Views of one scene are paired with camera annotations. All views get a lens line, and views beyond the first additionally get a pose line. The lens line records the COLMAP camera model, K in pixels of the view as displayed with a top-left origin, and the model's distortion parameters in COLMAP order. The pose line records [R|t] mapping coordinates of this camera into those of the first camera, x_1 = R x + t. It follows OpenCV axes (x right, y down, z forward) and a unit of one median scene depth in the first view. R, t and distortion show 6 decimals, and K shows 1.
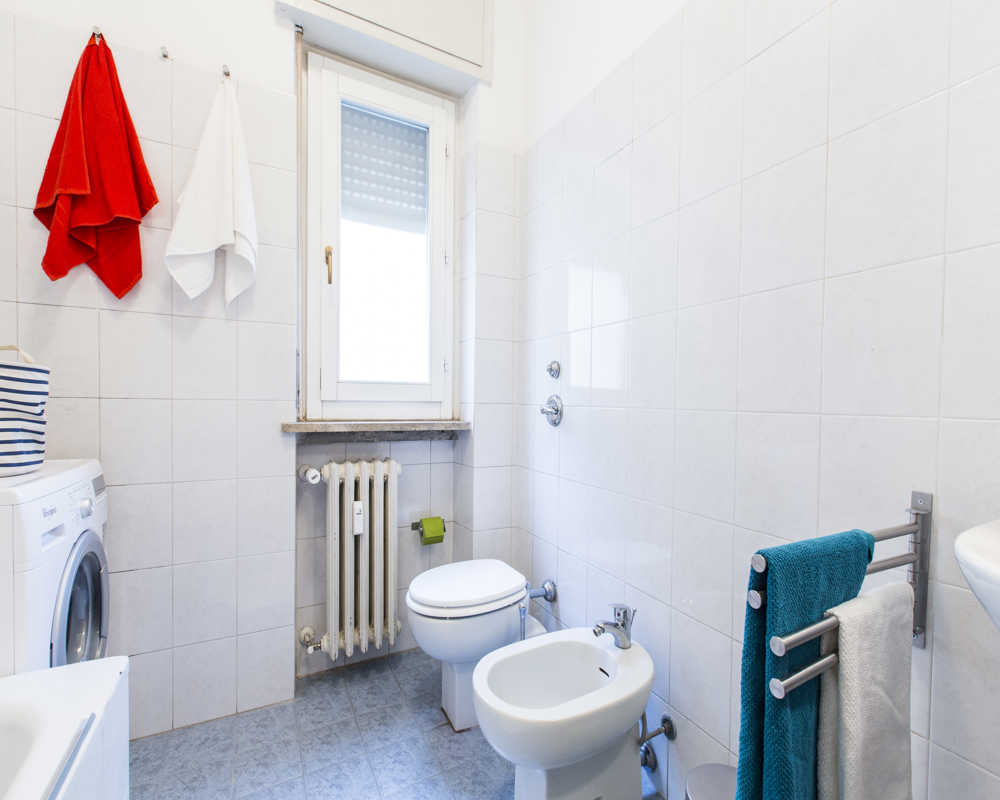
lens RADIAL K [[449.4, 0, 498.8], [0, 449.4, 407.6], [0, 0, 1]] dist [-0.000778, -0.000244]
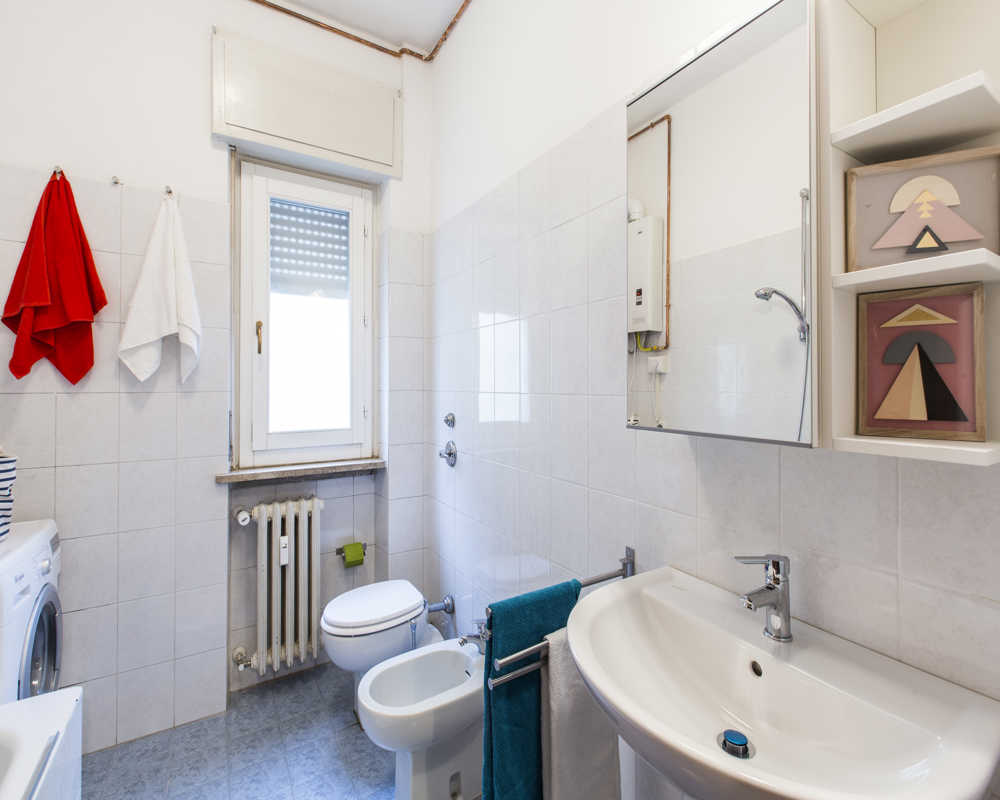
lens RADIAL K [[458.1, 0, 503.8], [0, 458.1, 374.4], [0, 0, 1]] dist [-0.000103, -0.000269]
pose [[0.997155, -0.013975, 0.074074, 0.216967], [0.016486, 0.999306, -0.033402, -0.202305], [-0.073556, 0.034529, 0.996693, -0.312729]]
